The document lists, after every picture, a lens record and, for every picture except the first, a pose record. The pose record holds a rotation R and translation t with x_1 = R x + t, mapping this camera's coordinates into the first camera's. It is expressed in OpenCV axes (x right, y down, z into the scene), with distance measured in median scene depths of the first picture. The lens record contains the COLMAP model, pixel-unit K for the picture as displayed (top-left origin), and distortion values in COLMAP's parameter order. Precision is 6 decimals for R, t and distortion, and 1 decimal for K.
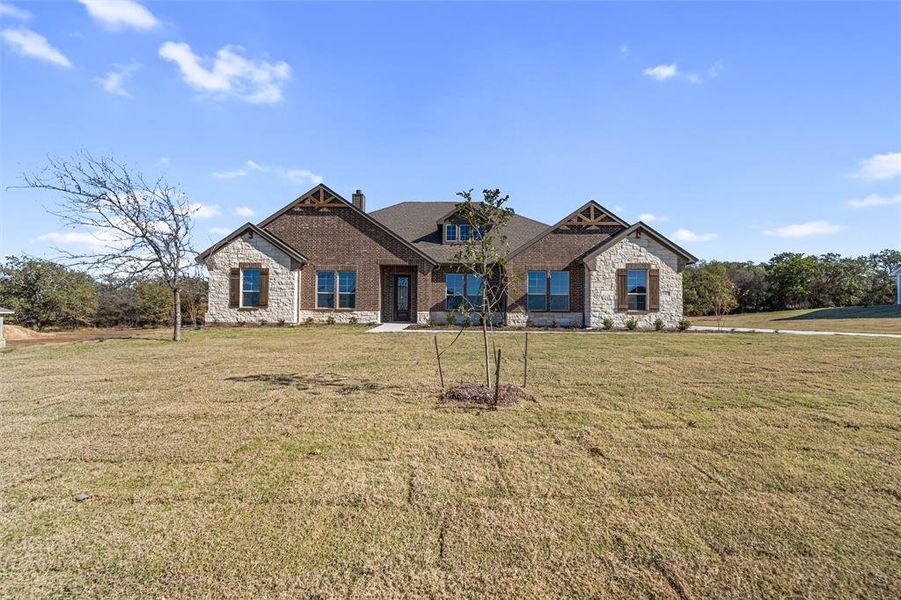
lens RADIAL K [[370.5, 0, 451.9], [0, 370.5, 308.6], [0, 0, 1]] dist [0.000392, 0.000005]
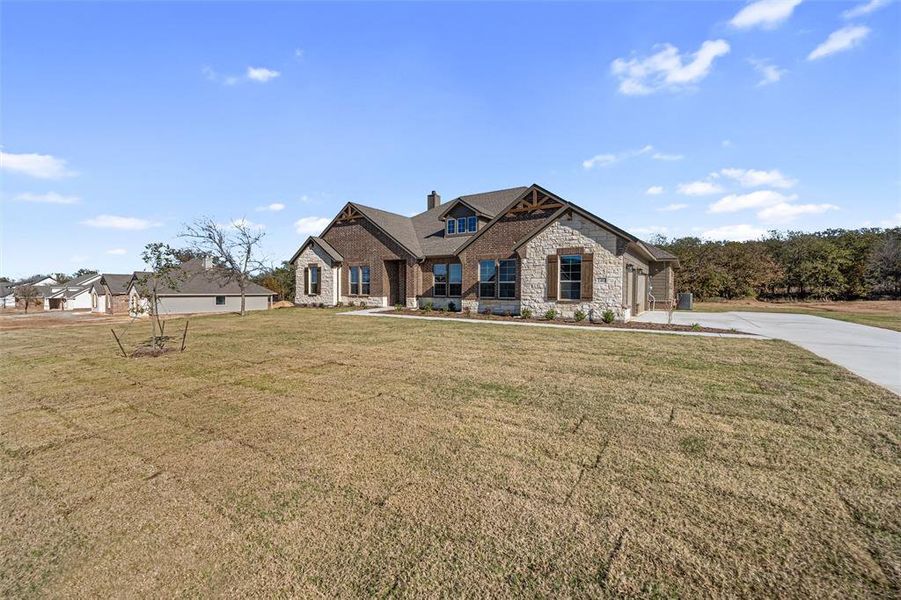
lens RADIAL K [[370.5, 0, 451.8], [0, 370.5, 300.0], [0, 0, 1]] dist [0.000392, 0.000005]
pose [[0.840589, 0.011822, -0.541545, 0.709793], [0.009076, 0.999314, 0.035904, -0.027220], [0.541598, -0.035095, 0.839905, 0.063952]]
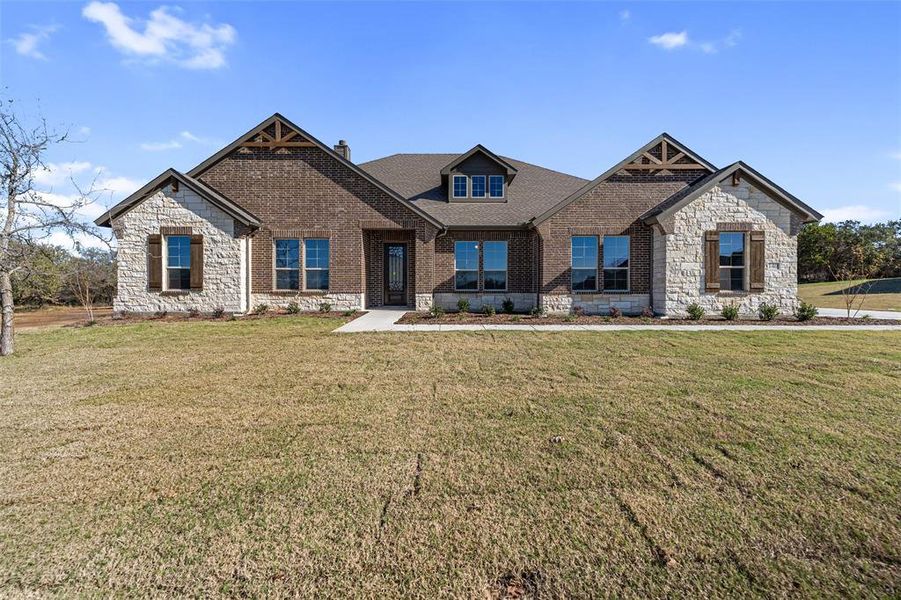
lens RADIAL K [[370.5, 0, 454.7], [0, 370.5, 291.5], [0, 0, 1]] dist [0.000392, 0.000005]
pose [[0.999910, -0.009026, 0.009892, -0.025976], [0.008736, 0.999545, 0.028886, -0.017174], [-0.010148, -0.028797, 0.999534, 0.291787]]
